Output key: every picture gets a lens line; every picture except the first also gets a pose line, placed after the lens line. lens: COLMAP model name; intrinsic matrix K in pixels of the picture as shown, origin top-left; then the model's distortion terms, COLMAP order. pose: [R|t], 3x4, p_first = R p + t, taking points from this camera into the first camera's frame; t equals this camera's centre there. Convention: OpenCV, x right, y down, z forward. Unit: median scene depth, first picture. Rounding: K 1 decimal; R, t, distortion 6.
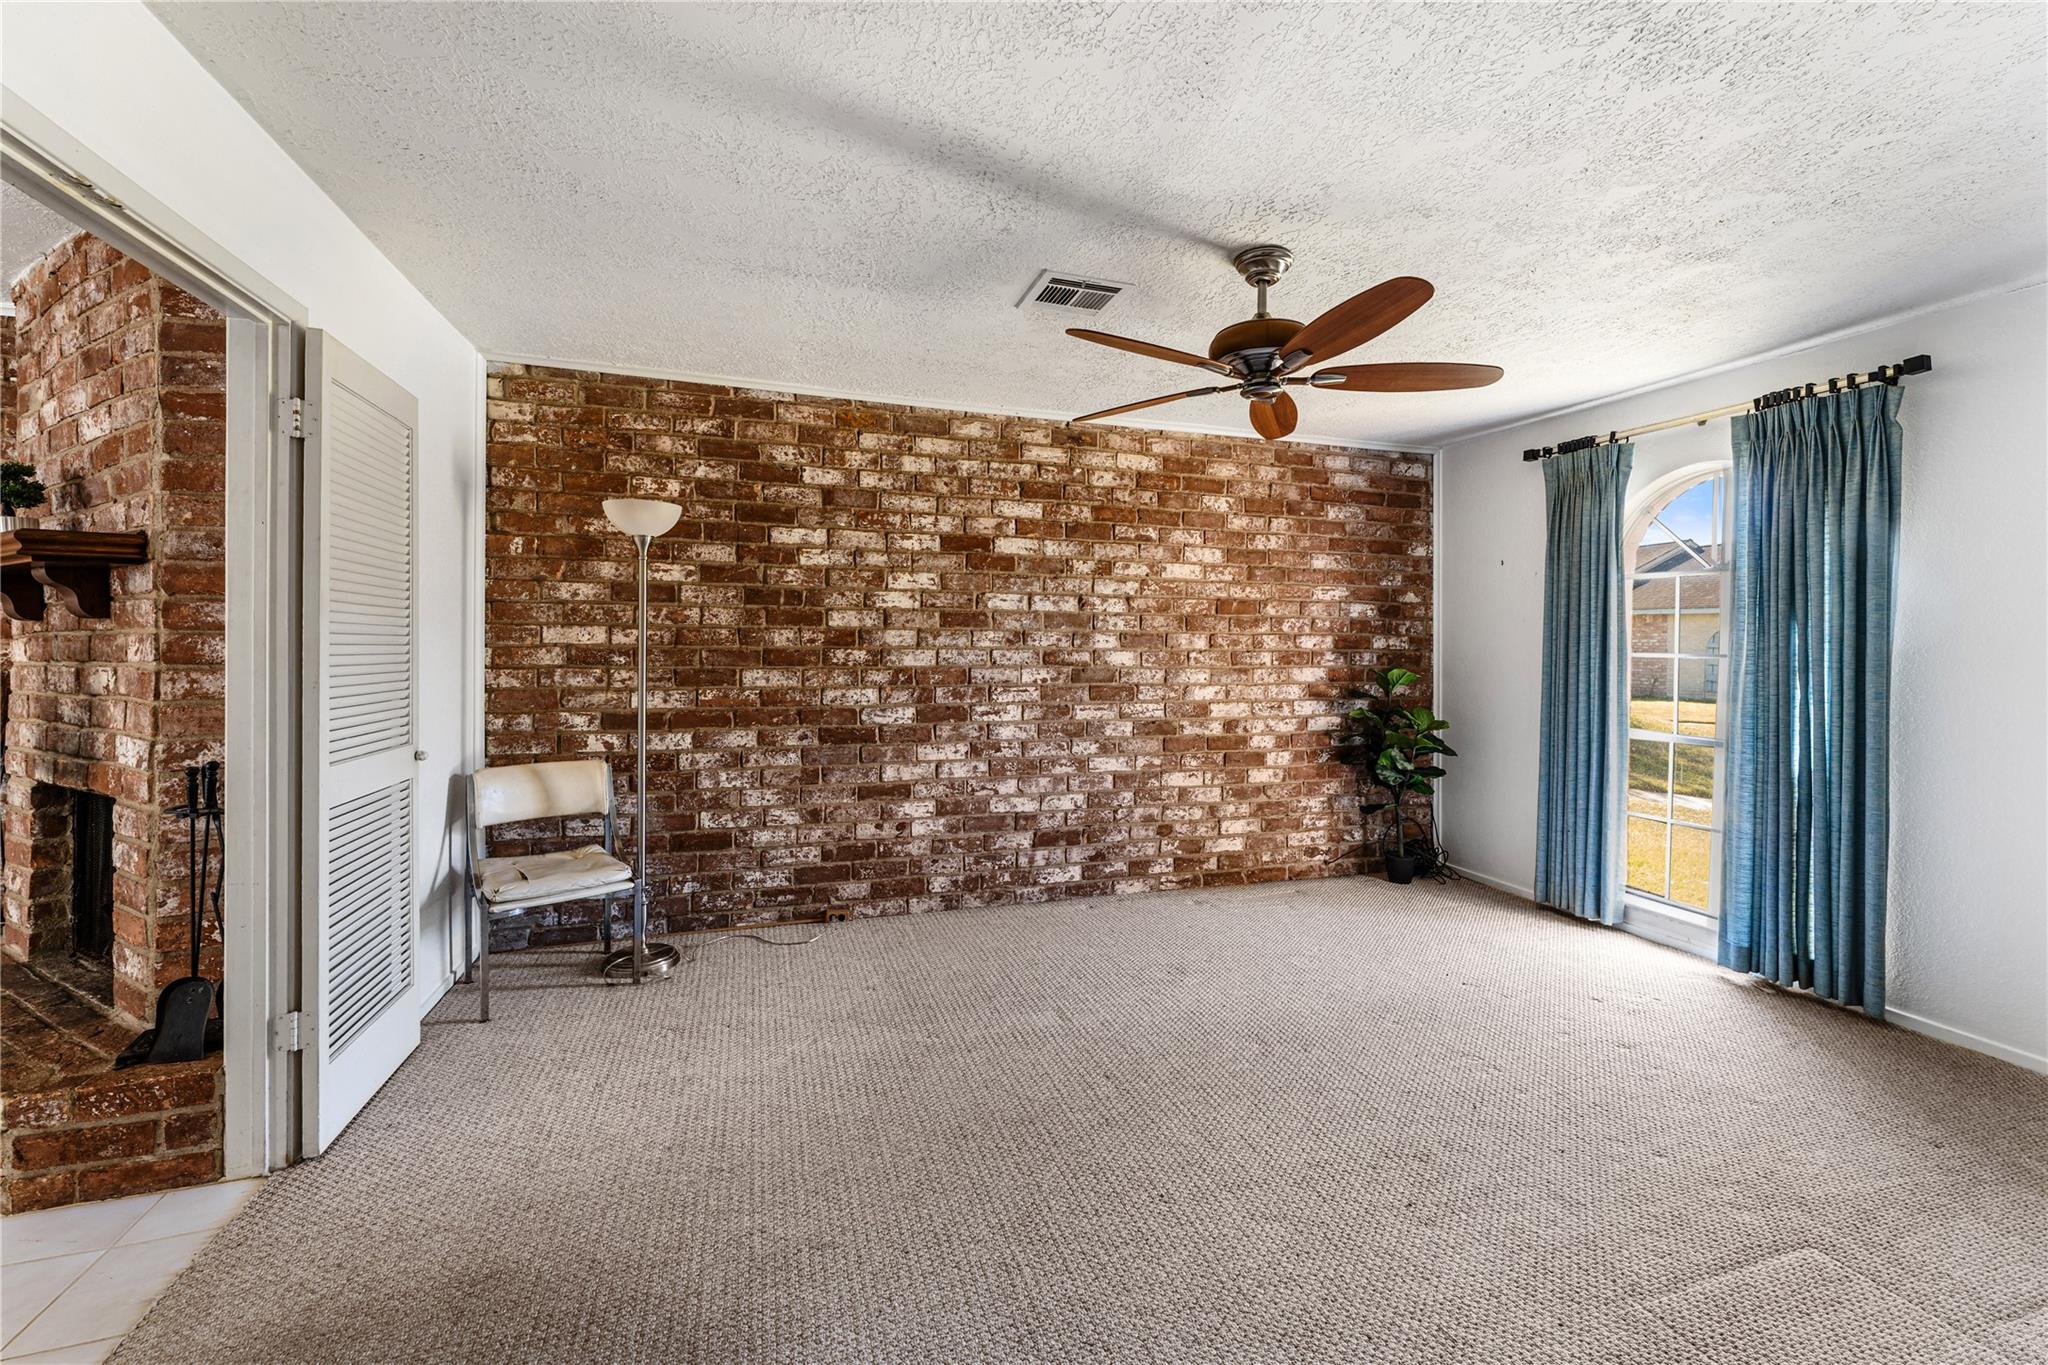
lens RADIAL K [[831.2, 0, 1033.4], [0, 831.2, 644.6], [0, 0, 1]] dist [-0.000038, 0.000035]
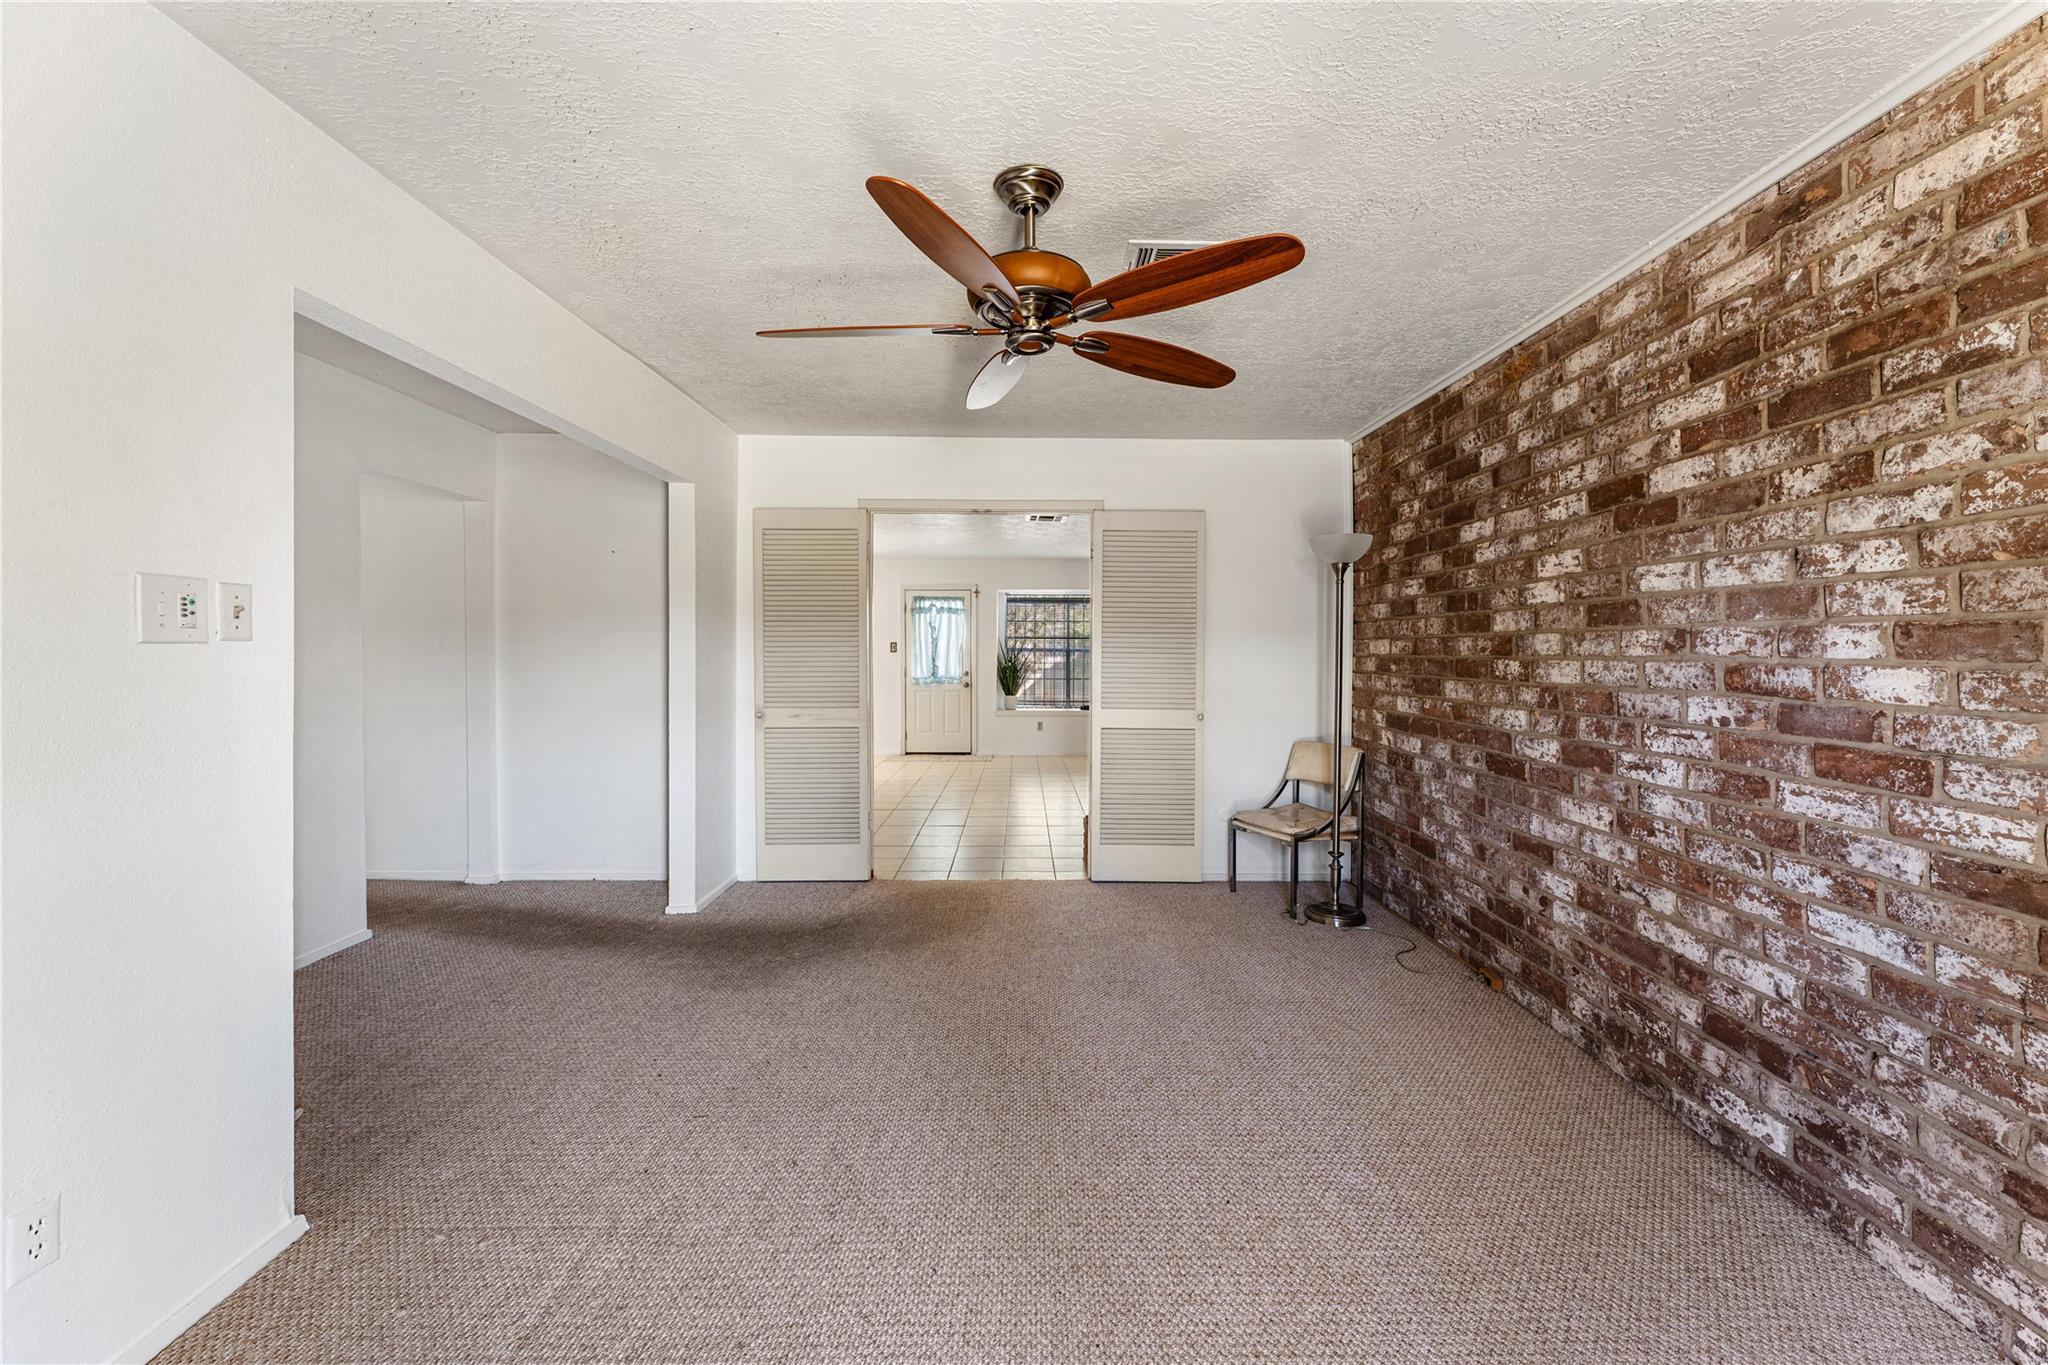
lens RADIAL K [[819.7, 0, 1028.9], [0, 819.7, 669.6], [0, 0, 1]] dist [0.001165, 0.000155]
pose [[-0.312243, 0.012390, -0.949921, 0.642708], [-0.006895, 0.999859, 0.015307, 0.006171], [0.949977, 0.011329, -0.312114, 0.762182]]
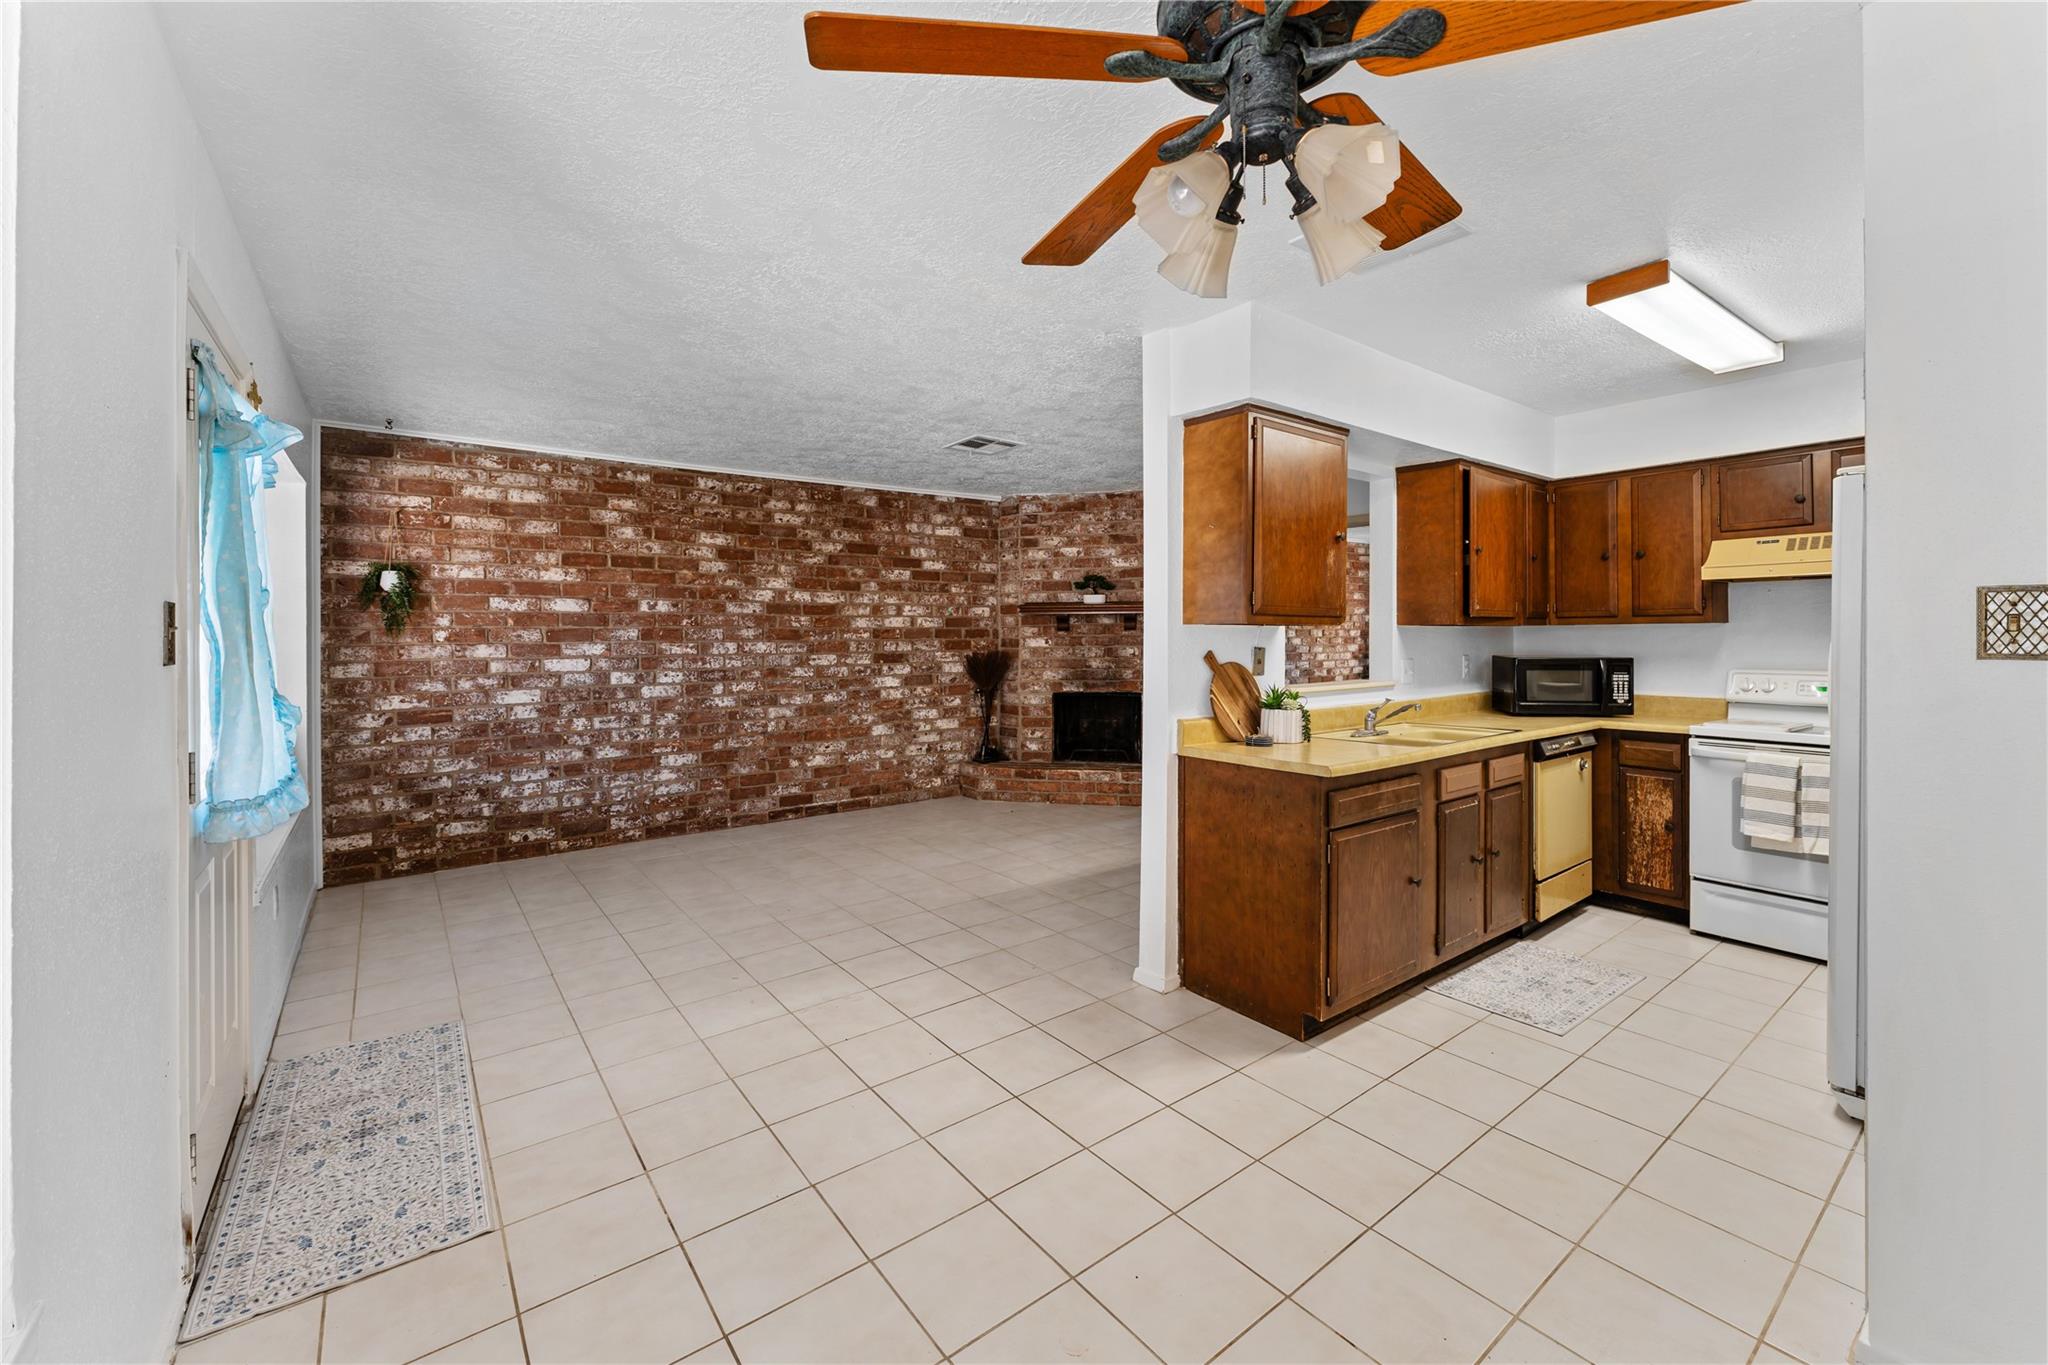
lens RADIAL K [[833.7, 0, 1031.6], [0, 833.7, 630.3], [0, 0, 1]] dist [0.000699, -0.000111]
pose [[0.944815, -0.007654, 0.327515, -1.346343], [0.007621, 0.999970, 0.001383, -0.021672], [-0.327516, 0.001189, 0.944845, -0.903695]]
